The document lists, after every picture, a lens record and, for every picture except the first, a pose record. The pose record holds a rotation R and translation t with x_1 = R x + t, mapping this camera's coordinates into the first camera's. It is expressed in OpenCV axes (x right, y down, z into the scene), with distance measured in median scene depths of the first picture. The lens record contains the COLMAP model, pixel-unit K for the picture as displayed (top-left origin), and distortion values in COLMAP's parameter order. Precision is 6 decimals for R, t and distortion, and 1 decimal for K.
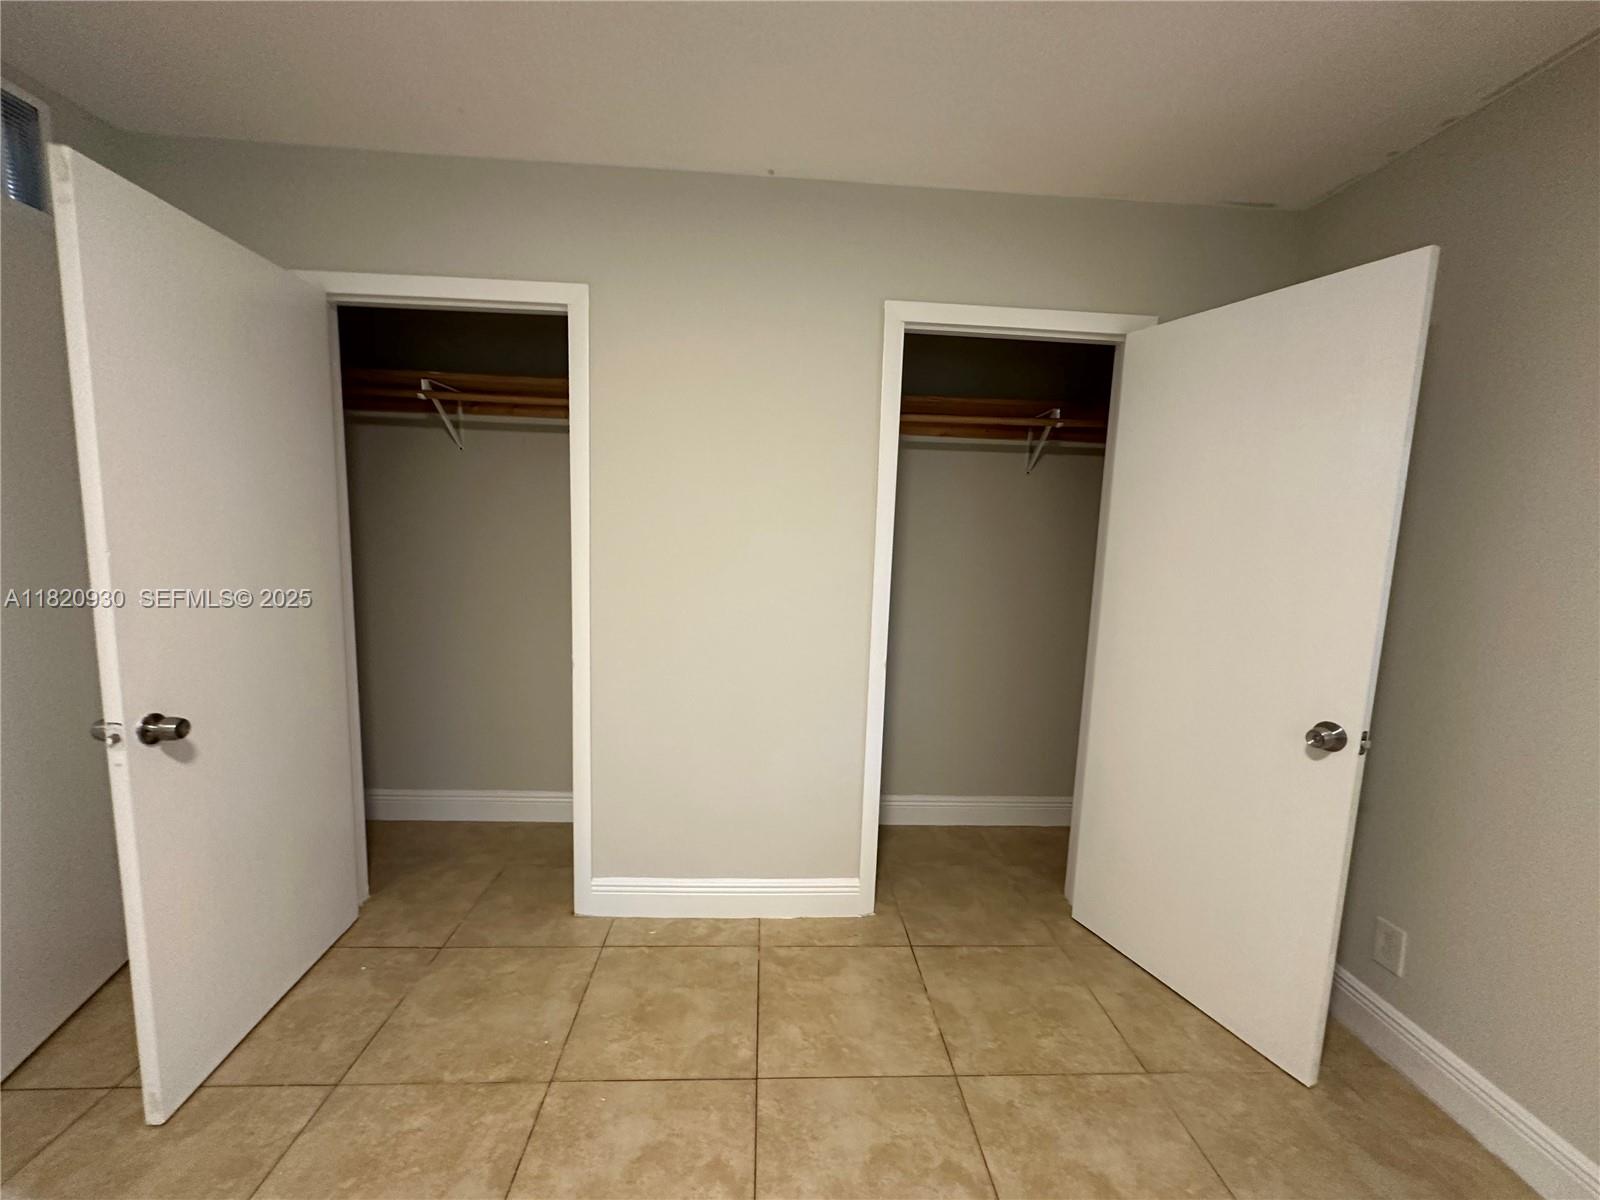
lens RADIAL K [[643.5, 0, 799.4], [0, 643.5, 603.9], [0, 0, 1]] dist [-0.001352, -0.000215]
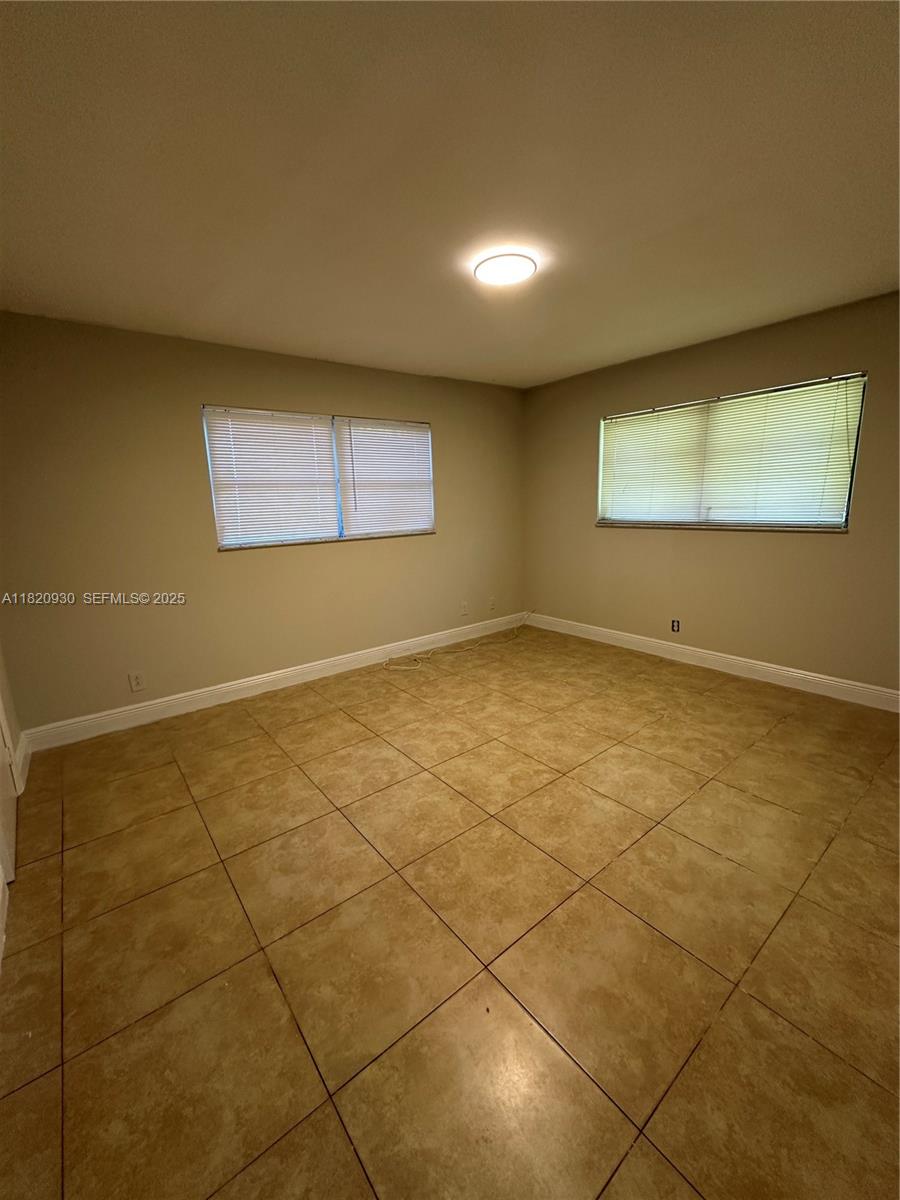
lens RADIAL K [[482.6, 0, 449.5], [0, 482.6, 600.5], [0, 0, 1]] dist [-0.001352, -0.000215]
pose [[-0.584103, -0.178910, 0.791717, -1.212297], [0.108314, 0.949501, 0.294476, -0.173653], [-0.804420, 0.257758, -0.535228, 0.995508]]
